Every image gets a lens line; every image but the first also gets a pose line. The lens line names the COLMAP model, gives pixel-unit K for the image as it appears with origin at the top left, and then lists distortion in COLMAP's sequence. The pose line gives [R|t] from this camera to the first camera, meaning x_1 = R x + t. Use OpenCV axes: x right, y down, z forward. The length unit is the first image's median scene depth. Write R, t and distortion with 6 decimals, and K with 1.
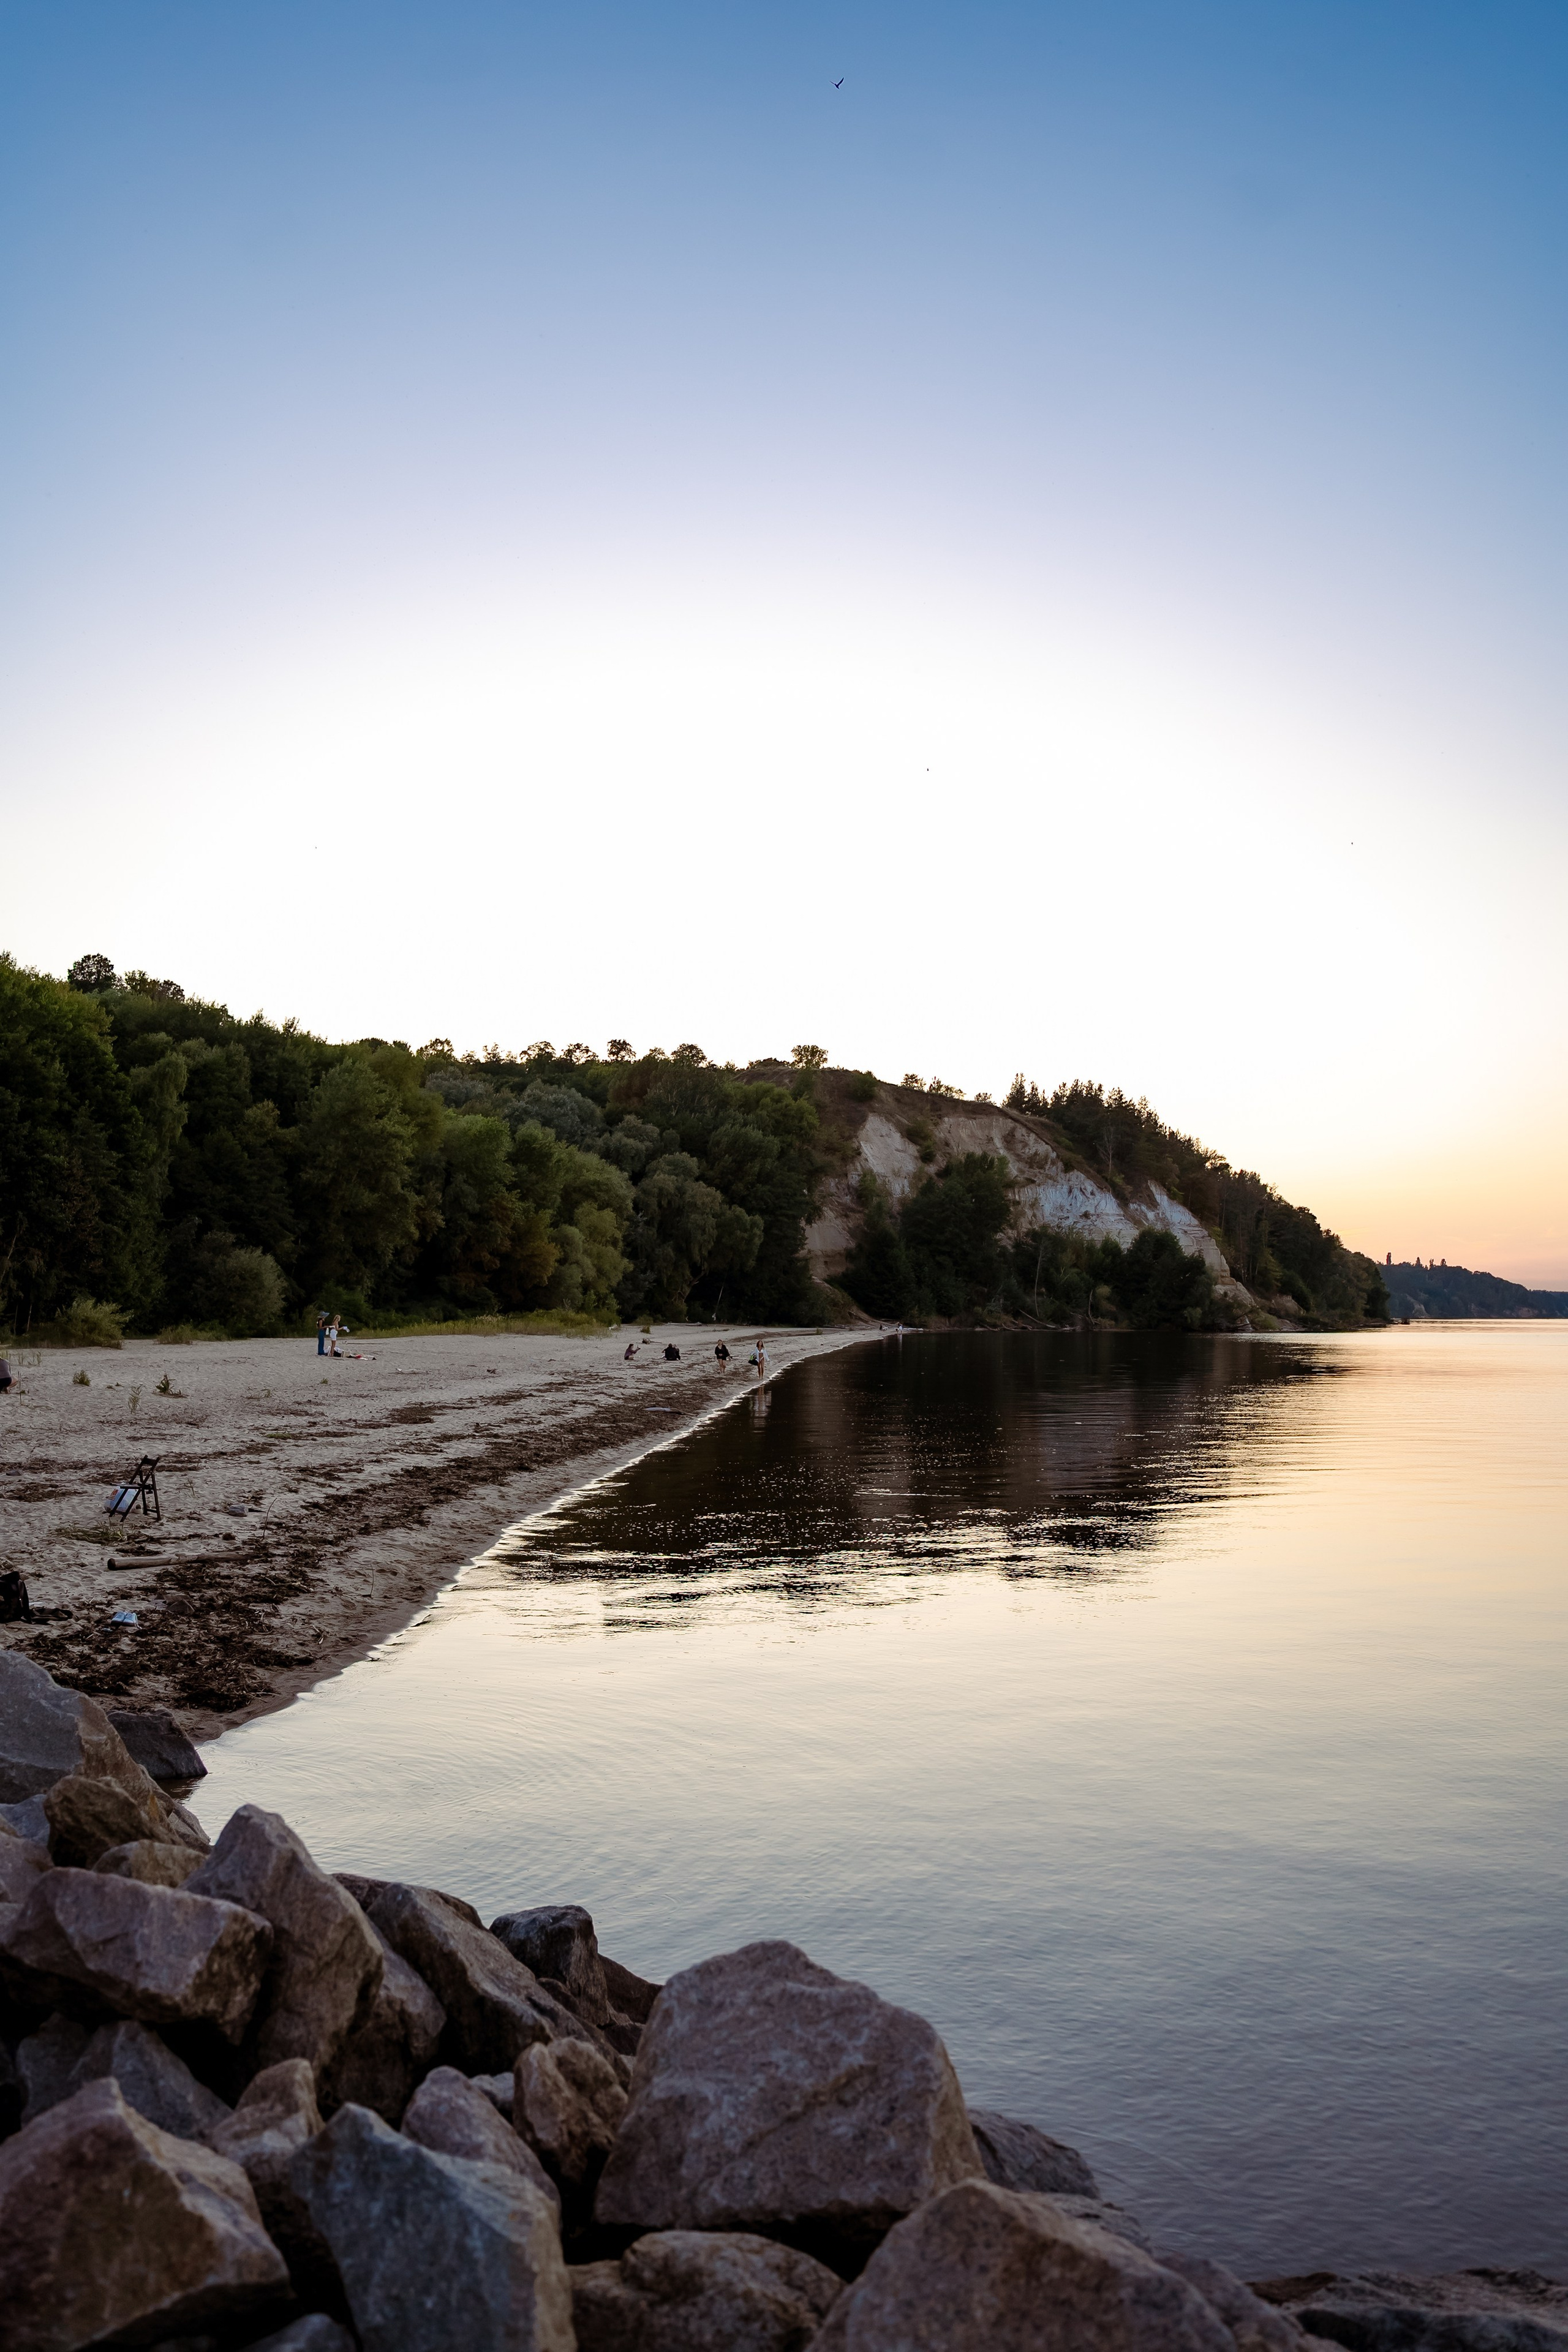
lens RADIAL K [[1957.6, 0, 784.0], [0, 1957.6, 1193.0], [0, 0, 1]] dist [-0.042183, 0.052472]
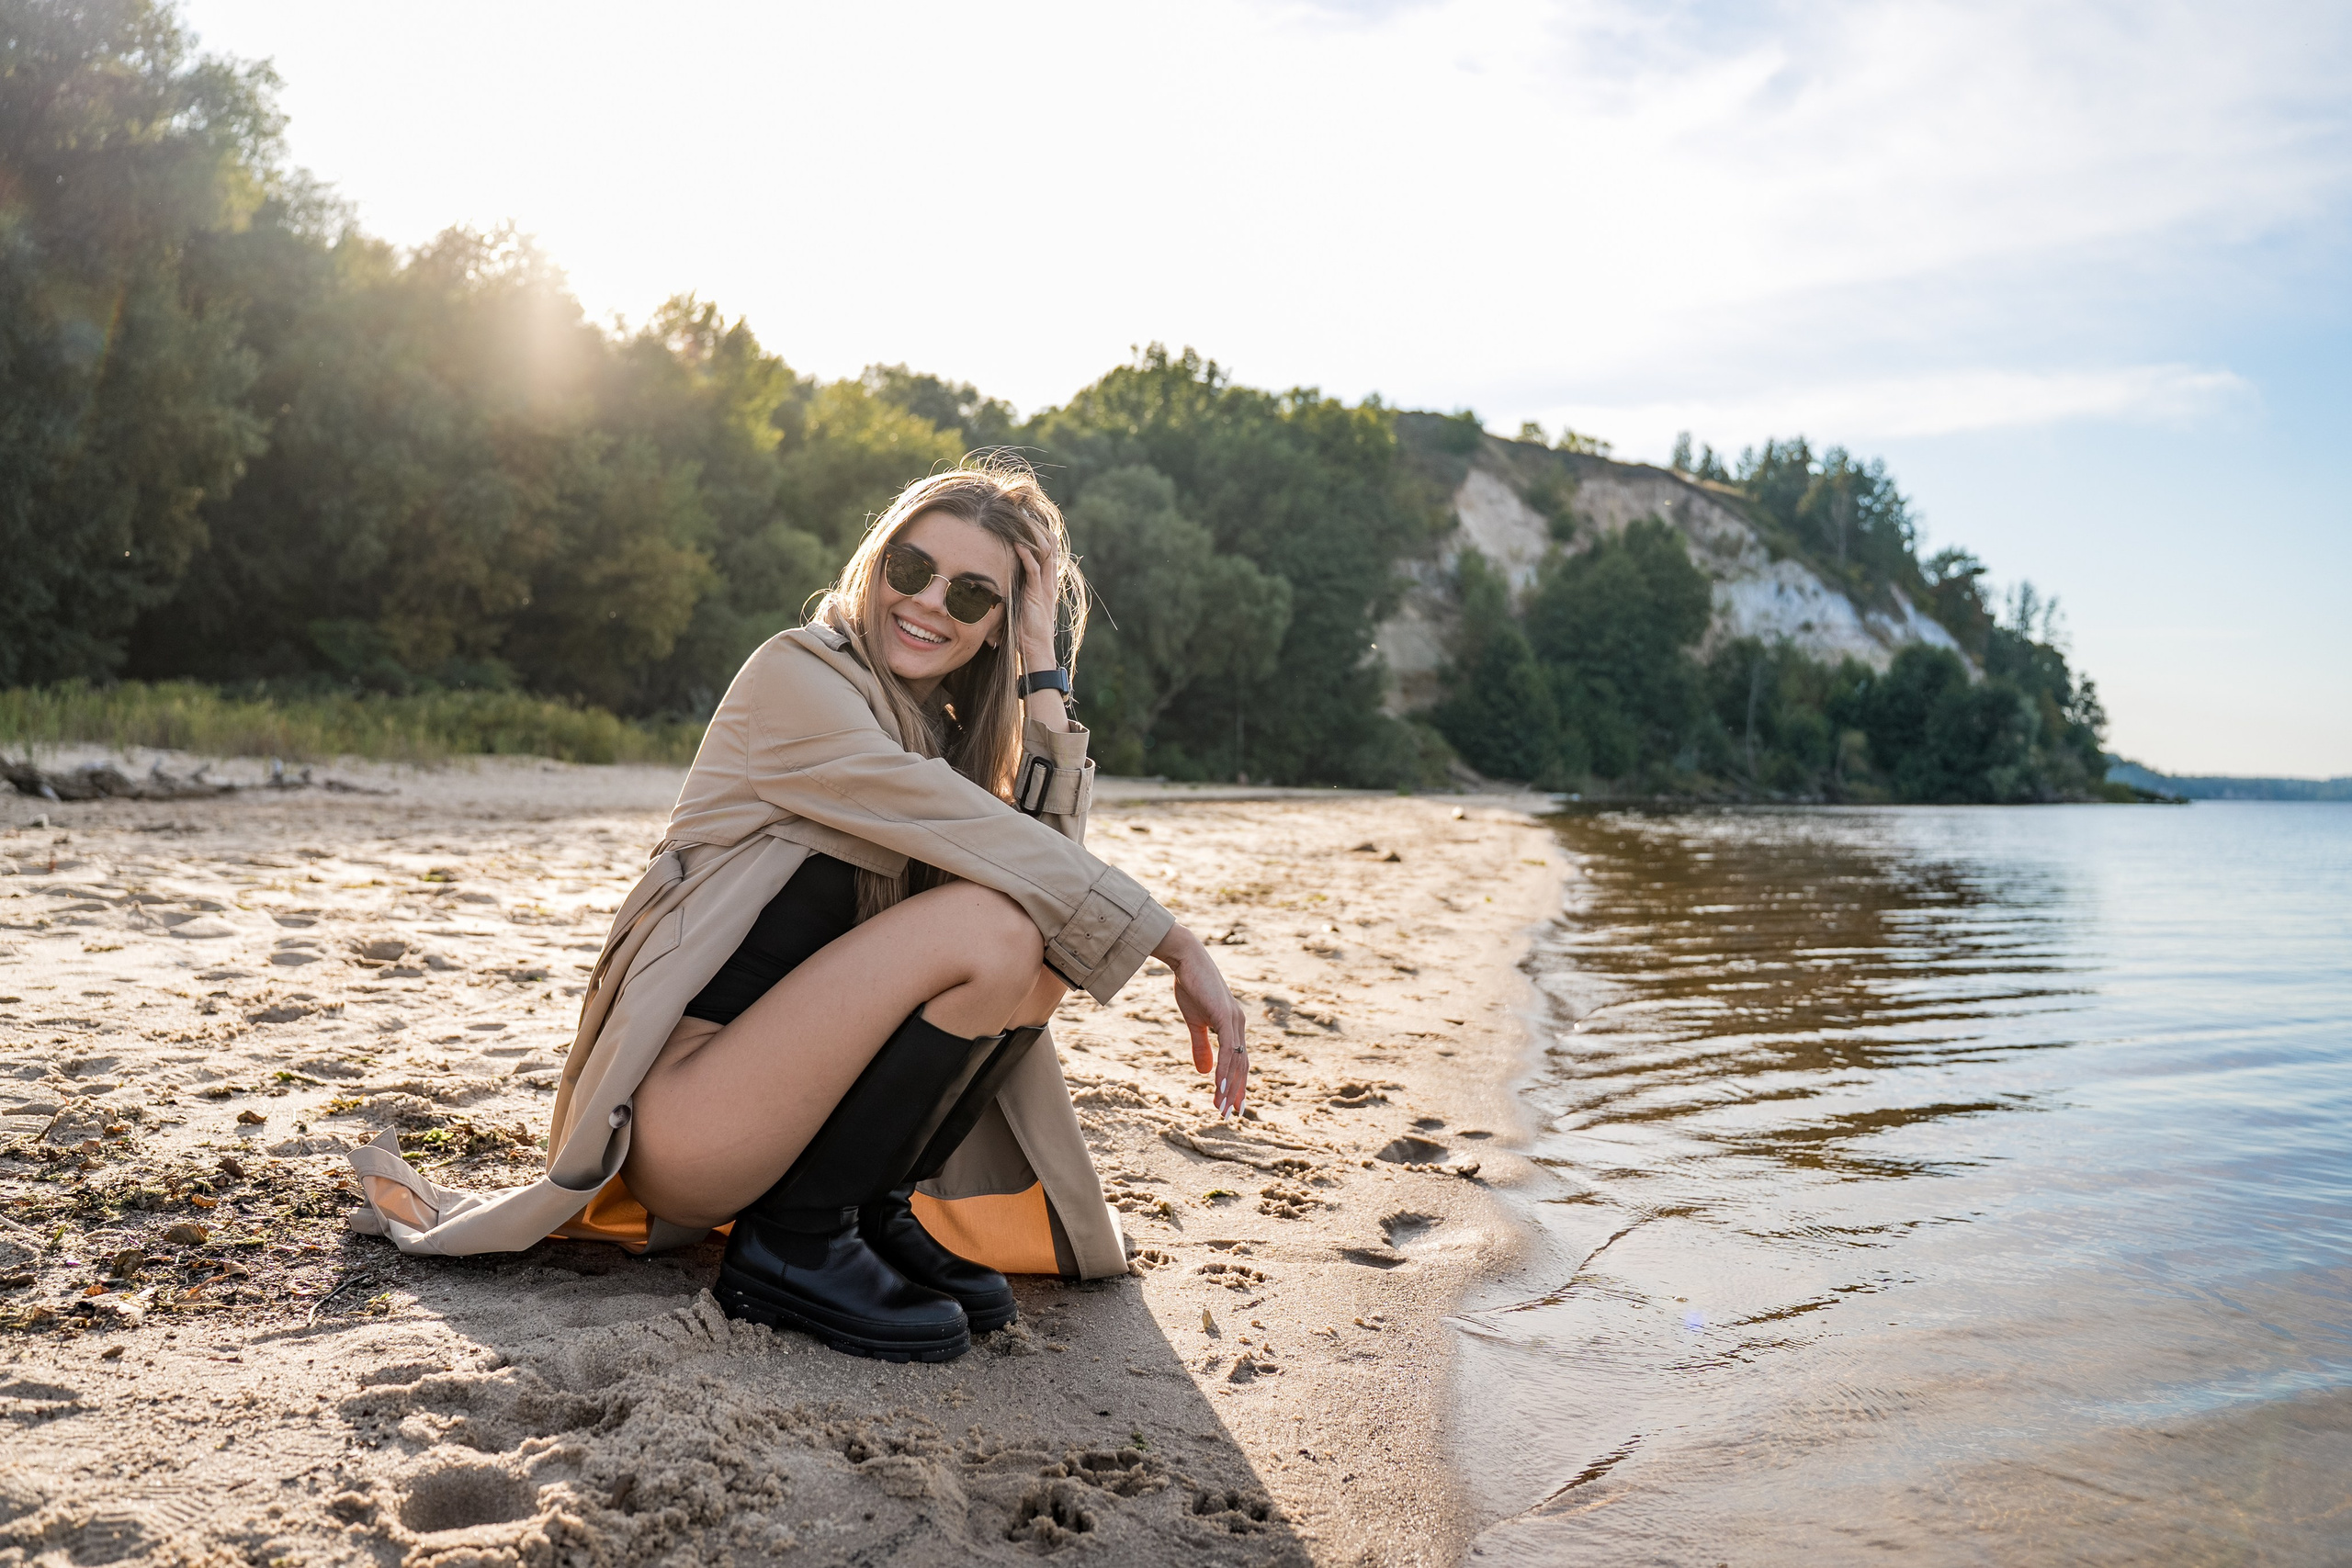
lens RADIAL K [[1957.4, 0, 1172.5], [0, 1957.4, 804.5], [0, 0, 1]] dist [-0.042183, 0.052472]
pose [[0.996088, 0.000216, -0.088362, 0.002765], [0.005401, 0.997979, 0.063314, 0.030406], [0.088197, -0.063544, 0.994074, 0.365507]]
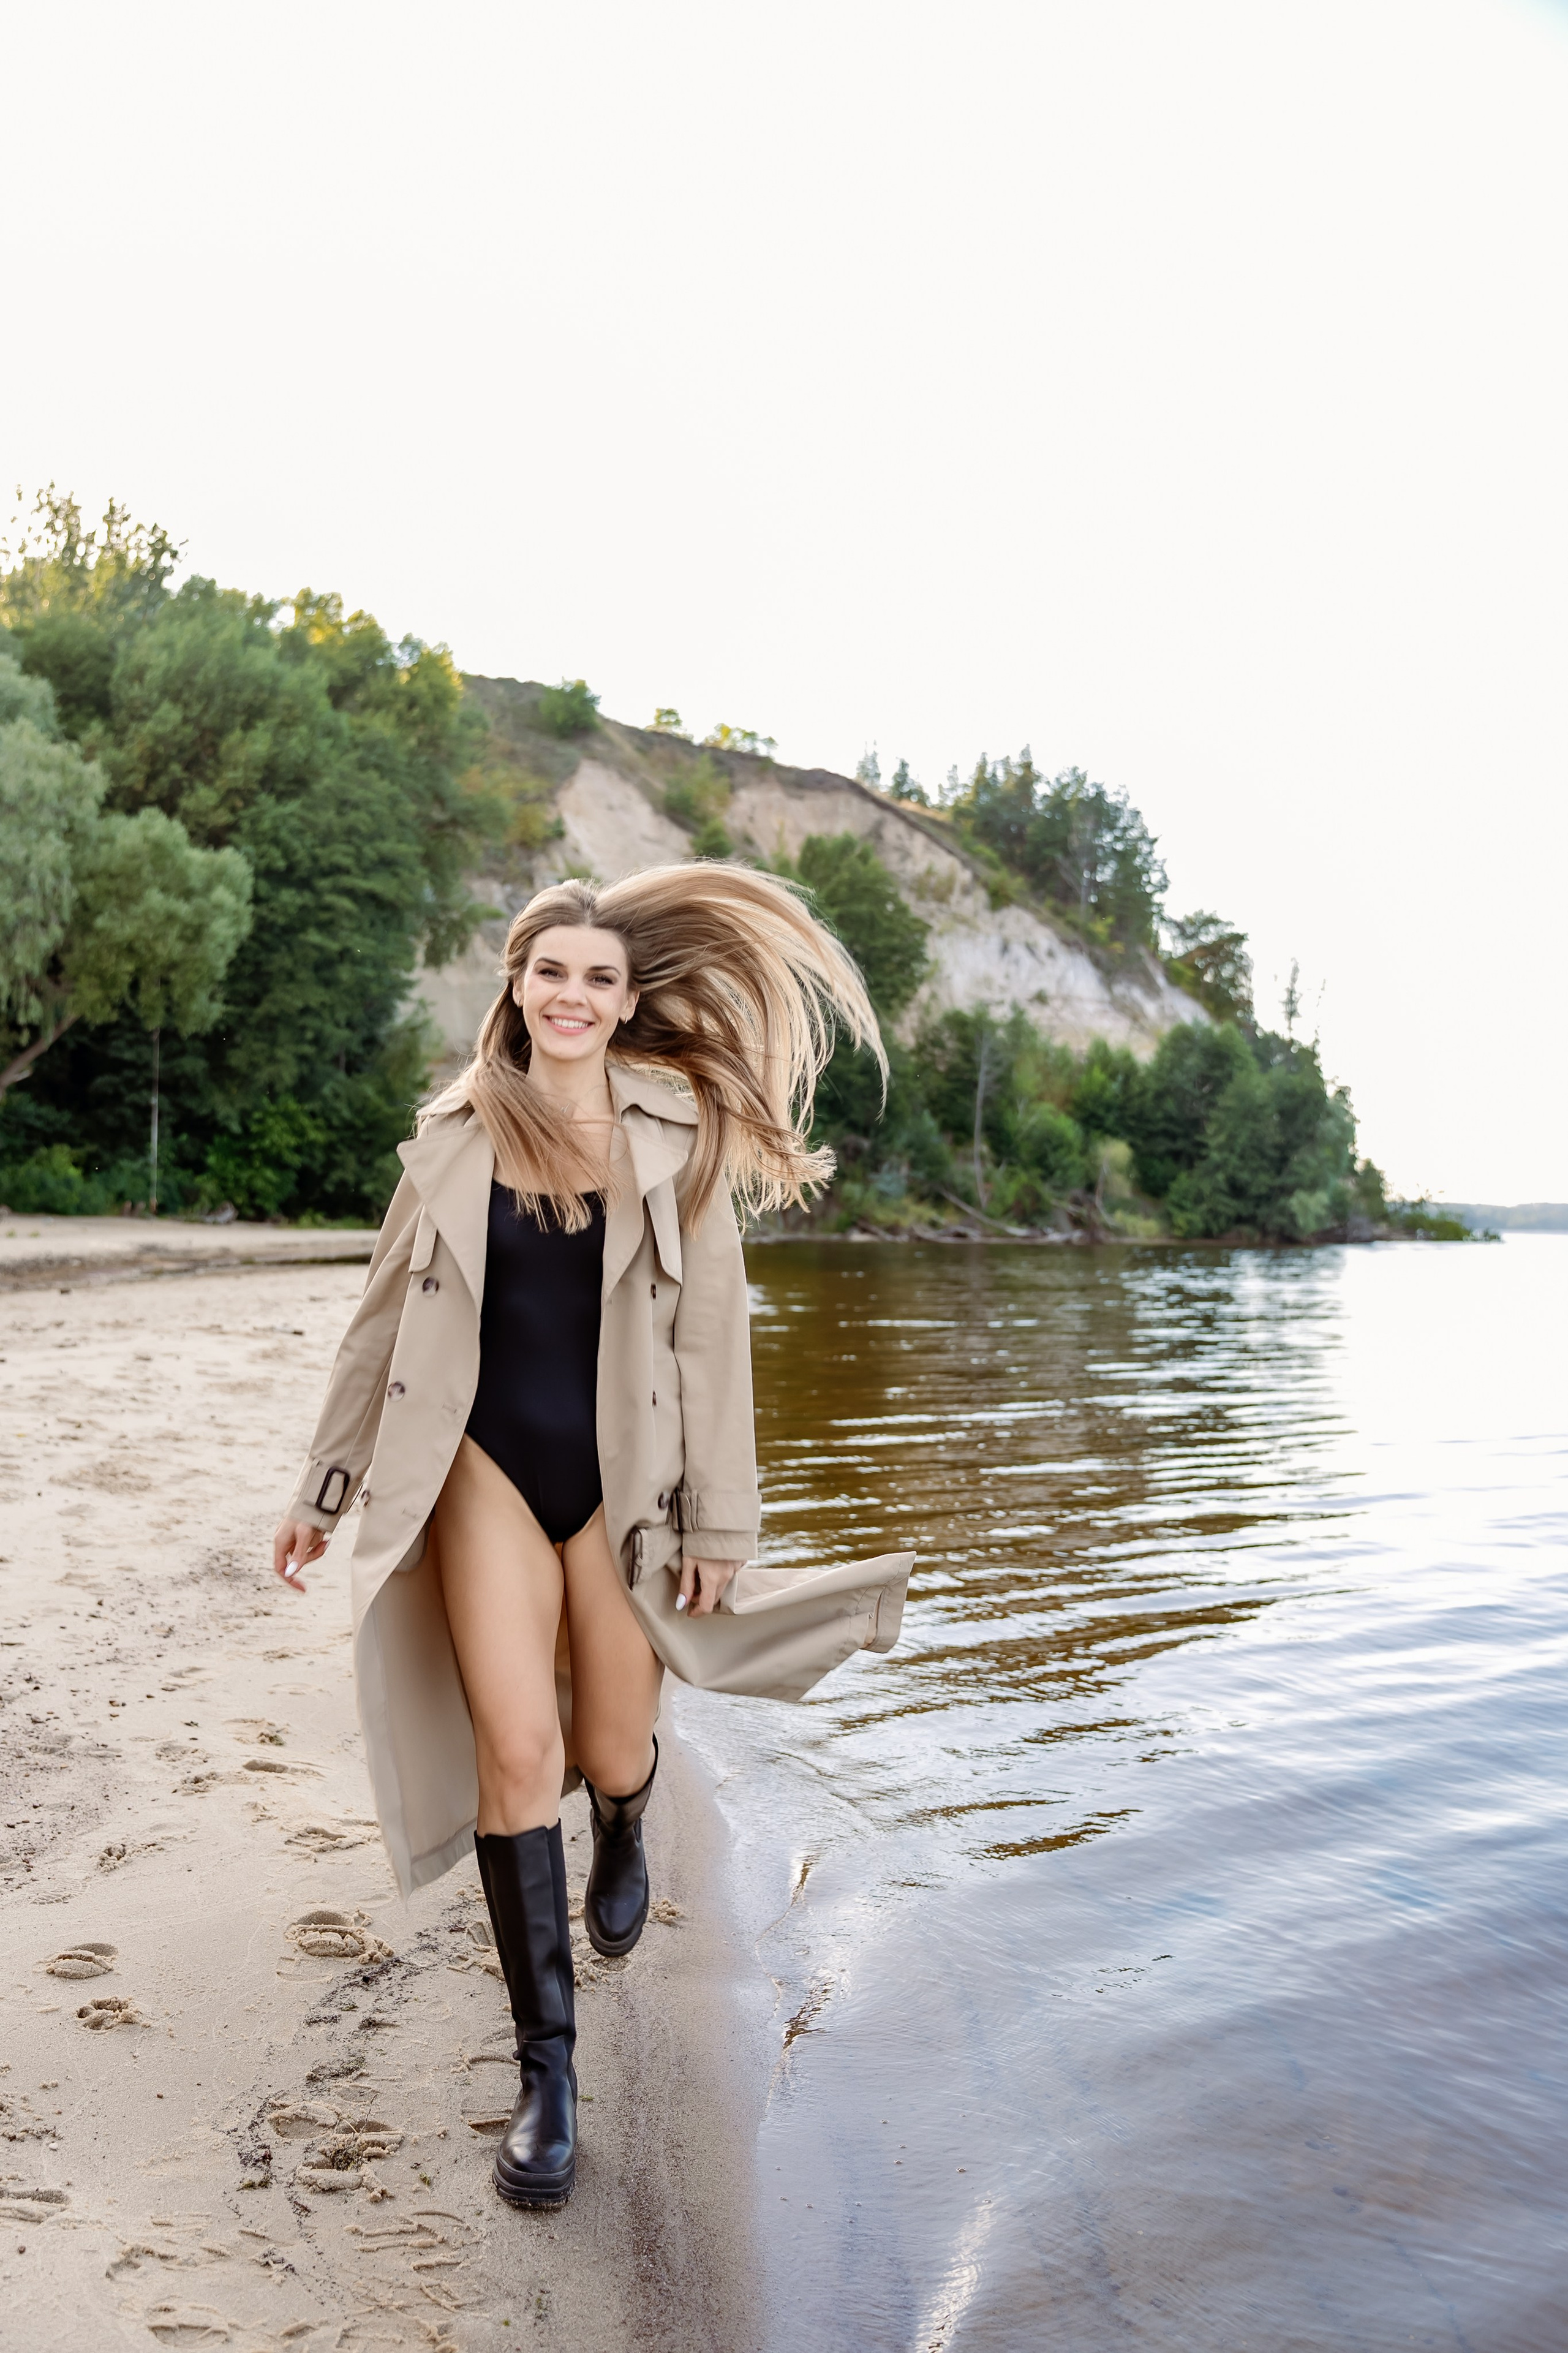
lens RADIAL K [[2298.0, 0, 773.7], [0, 2298.0, 1173.7], [0, 0, 1]] dist [-0.001436, 0.000000]
pose [[0.990345, 0.005195, 0.138526, 0.015321], [-0.010631, 0.999201, 0.038531, 0.035665], [-0.138216, -0.039631, 0.989609, 0.497049]]
